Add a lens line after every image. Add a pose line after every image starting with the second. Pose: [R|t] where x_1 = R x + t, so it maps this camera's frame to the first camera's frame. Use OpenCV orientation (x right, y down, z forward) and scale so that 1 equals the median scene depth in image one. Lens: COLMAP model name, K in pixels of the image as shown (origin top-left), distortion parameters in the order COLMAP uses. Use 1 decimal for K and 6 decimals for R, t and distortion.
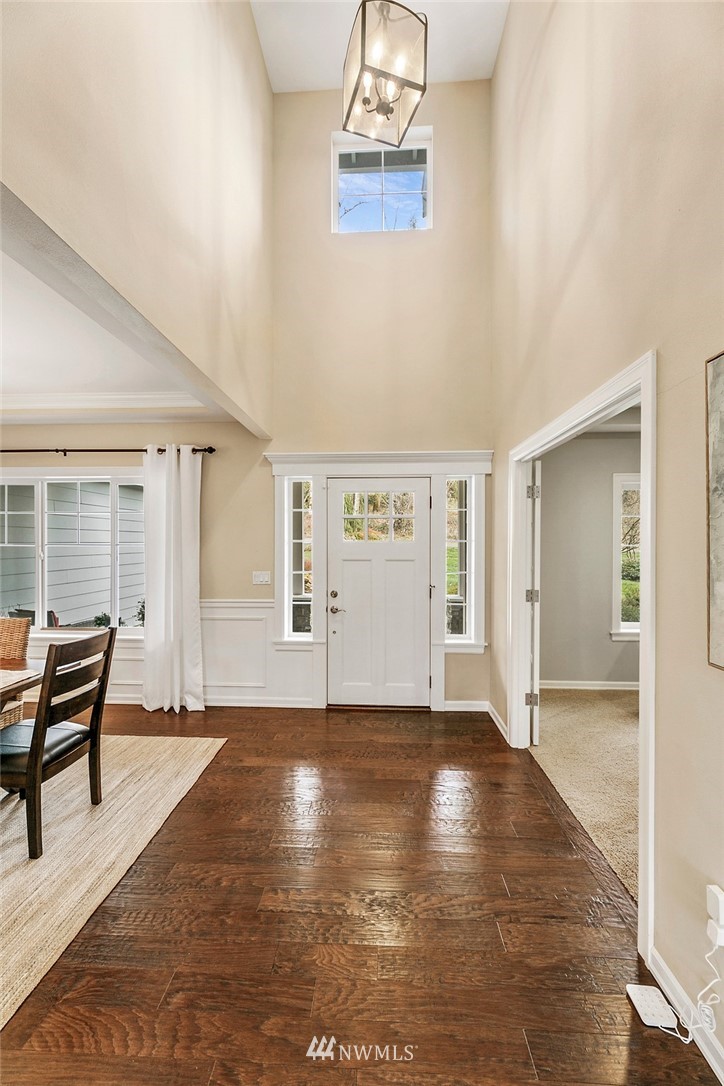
lens RADIAL K [[439.8, 0, 362.0], [0, 439.8, 543.0], [0, 0, 1]] dist [0.000146, 0.000002]
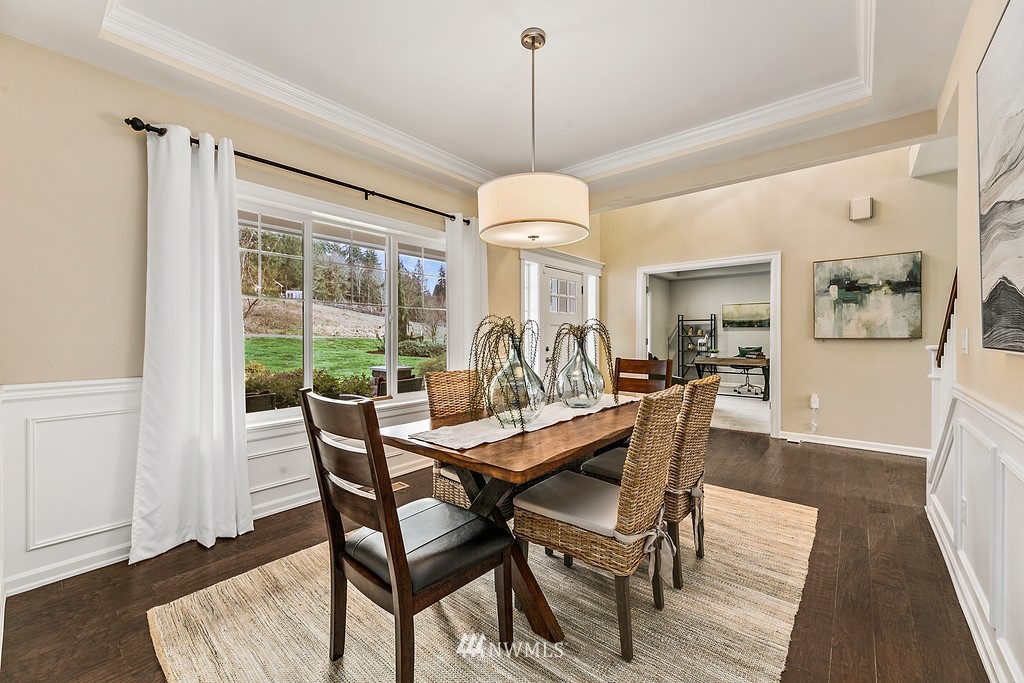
lens RADIAL K [[408.0, 0, 512.0], [0, 408.0, 341.5], [0, 0, 1]] dist [0.000062, 0.000026]
pose [[0.604499, -0.015587, 0.796453, -1.192032], [0.004048, 0.999856, 0.016495, 0.070335], [-0.796595, -0.006747, 0.604475, 0.301367]]
